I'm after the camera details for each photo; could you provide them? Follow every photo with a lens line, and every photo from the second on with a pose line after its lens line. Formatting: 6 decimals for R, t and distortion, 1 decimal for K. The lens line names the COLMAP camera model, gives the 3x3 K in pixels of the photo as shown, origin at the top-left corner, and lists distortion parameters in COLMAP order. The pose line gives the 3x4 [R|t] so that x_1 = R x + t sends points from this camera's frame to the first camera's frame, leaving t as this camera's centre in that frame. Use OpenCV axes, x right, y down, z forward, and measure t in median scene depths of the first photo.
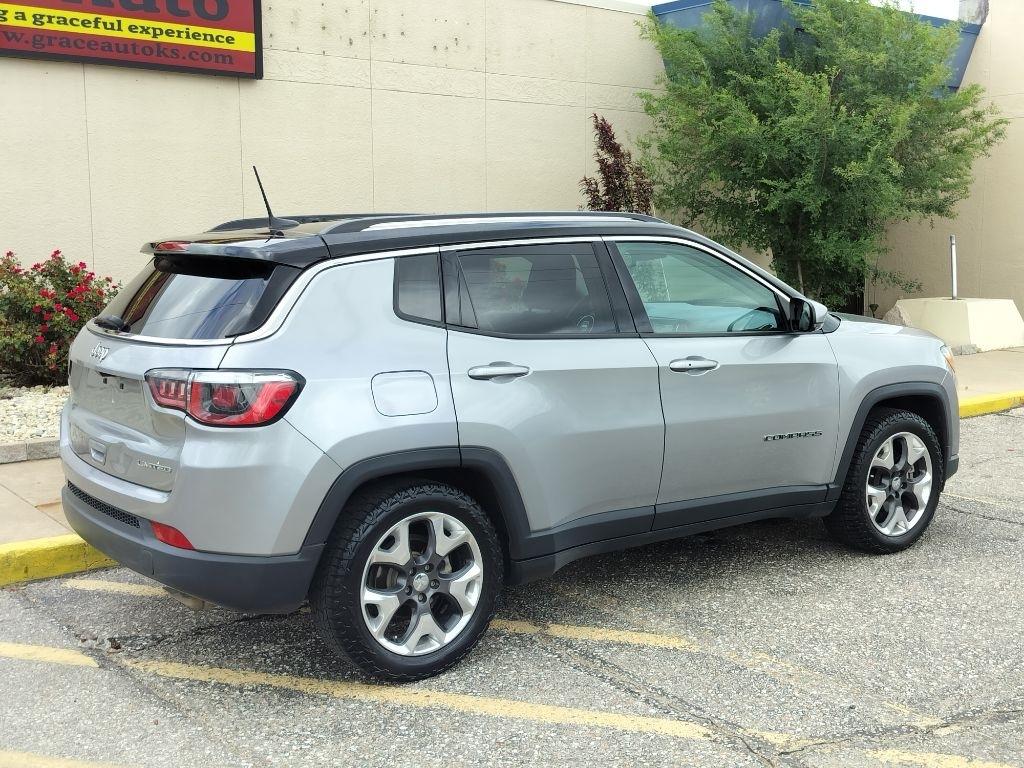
lens RADIAL K [[1196.9, 0, 527.9], [0, 1196.9, 379.3], [0, 0, 1]] dist [0.118707, -0.194388]
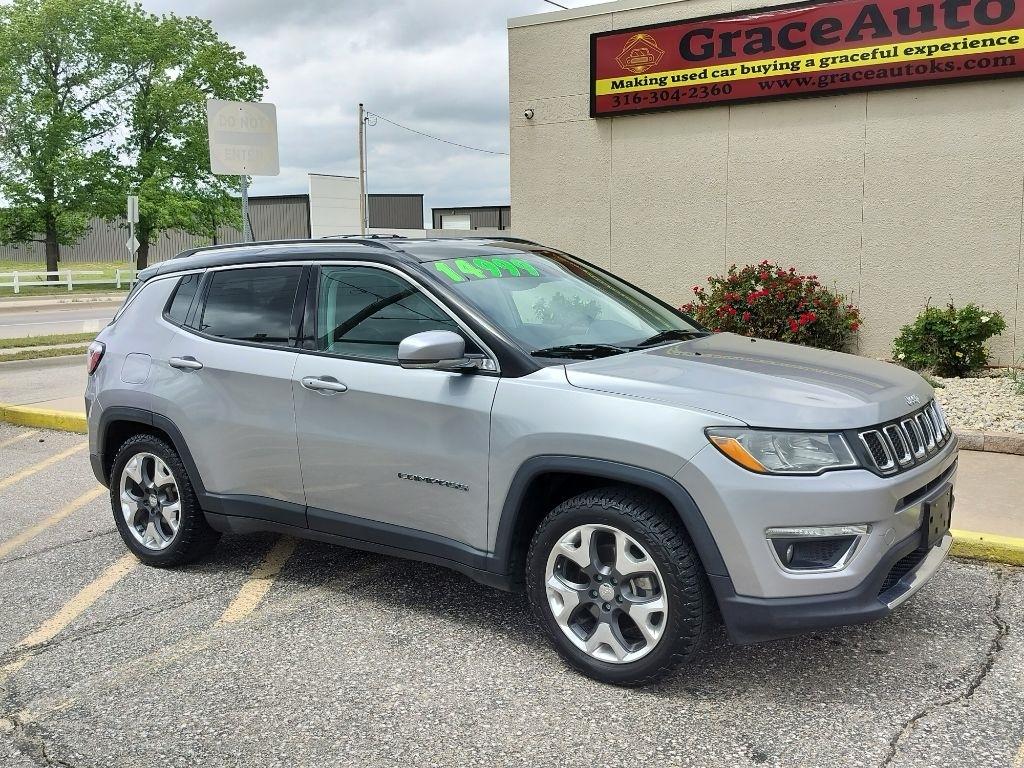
lens RADIAL K [[1014.7, 0, 513.9], [0, 1014.7, 385.3], [0, 0, 1]] dist [0.086787, -0.141381]
pose [[0.300896, 0.126615, -0.945214, 0.532395], [-0.097051, 0.990067, 0.101728, -0.060875], [0.948706, 0.061124, 0.310196, 0.455923]]
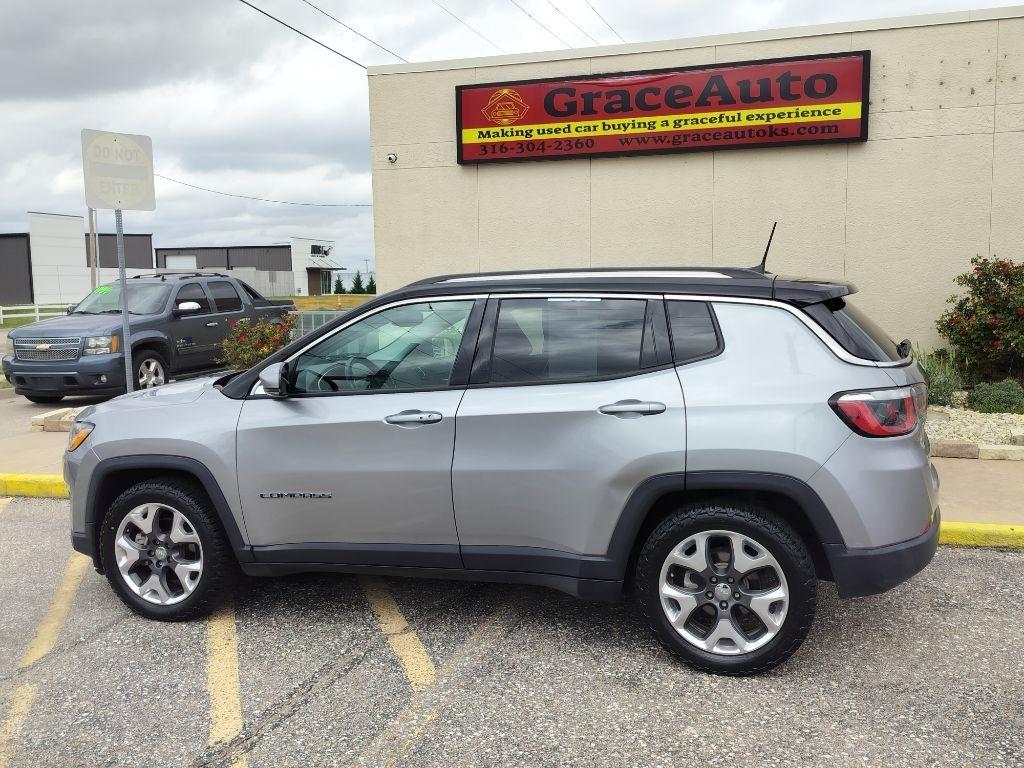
lens RADIAL K [[931.6, 0, 517.9], [0, 931.6, 385.3], [0, 0, 1]] dist [0.082191, -0.126325]
pose [[0.576171, 0.082155, -0.813189, 0.400578], [-0.078927, 0.995878, 0.044689, -0.040732], [0.813509, 0.038434, 0.580281, 0.280034]]
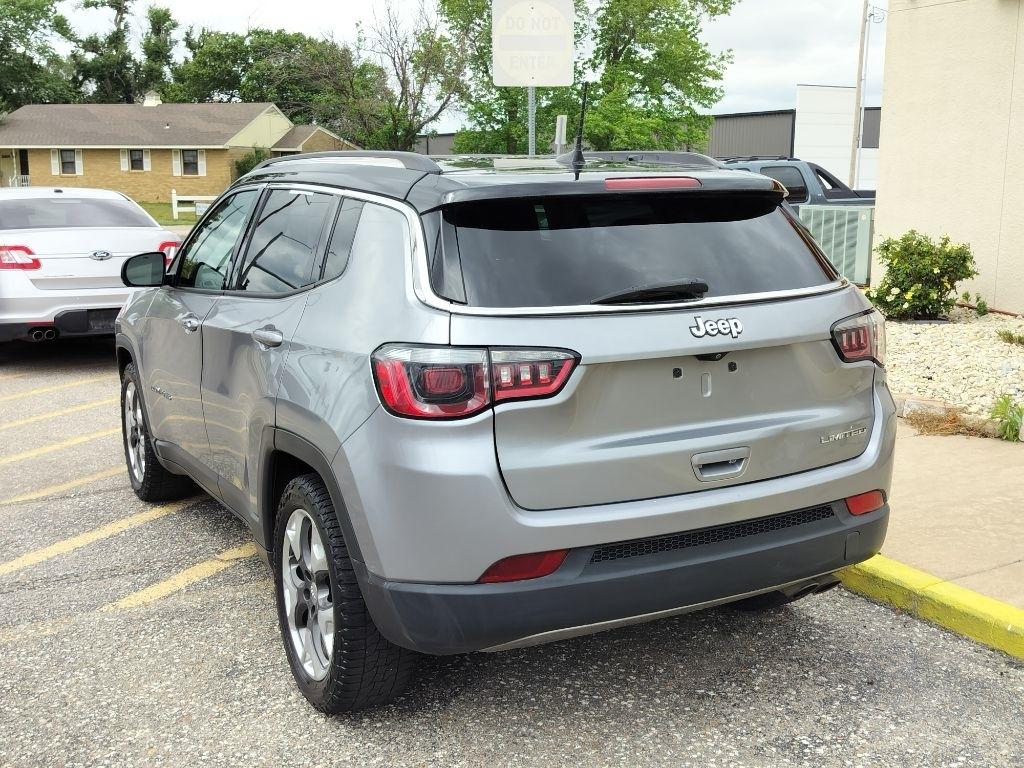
lens RADIAL K [[1144.0, 0, 513.8], [0, 1144.0, 384.8], [0, 0, 1]] dist [0.132824, -0.274379]
pose [[-0.156584, 0.179041, -0.971301, 0.466363], [-0.112142, 0.973849, 0.197589, -0.085741], [0.981277, 0.139863, -0.132412, 0.684313]]
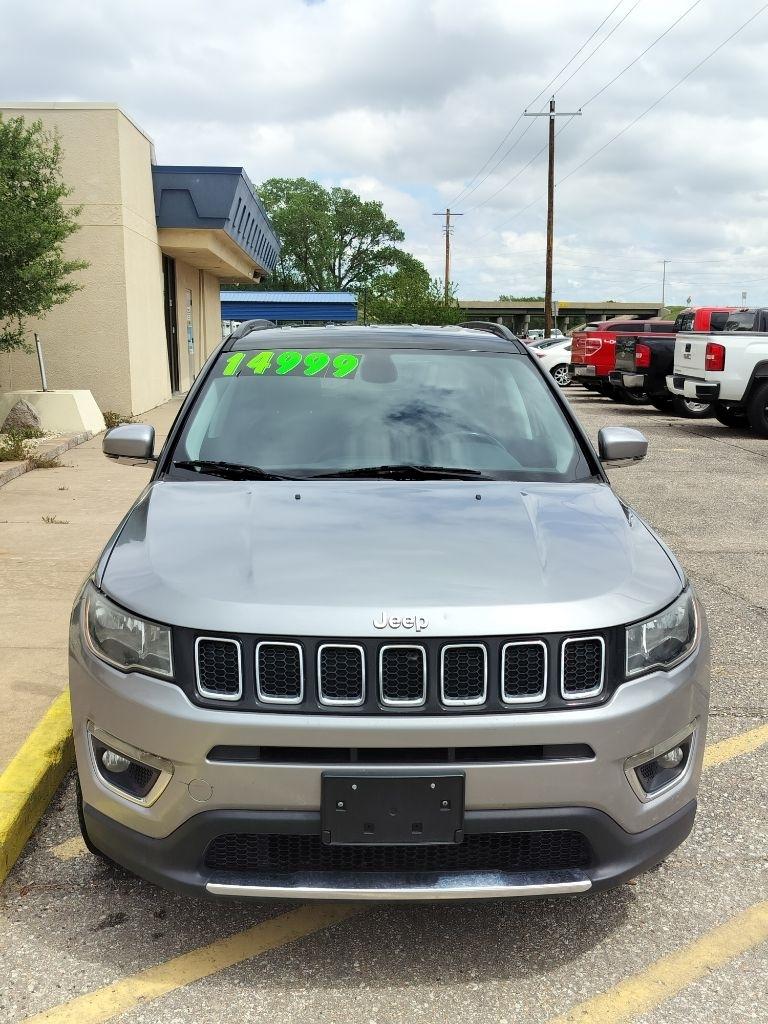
lens RADIAL K [[1066.5, 0, 384.0], [0, 1066.5, 512.0], [0, 0, 1]] dist [0.105711, -0.198128]
pose [[0.568077, -0.137270, 0.811447, -0.428628], [0.094834, 0.990342, 0.101141, -0.041117], [-0.817493, 0.019497, 0.575608, 0.277236]]
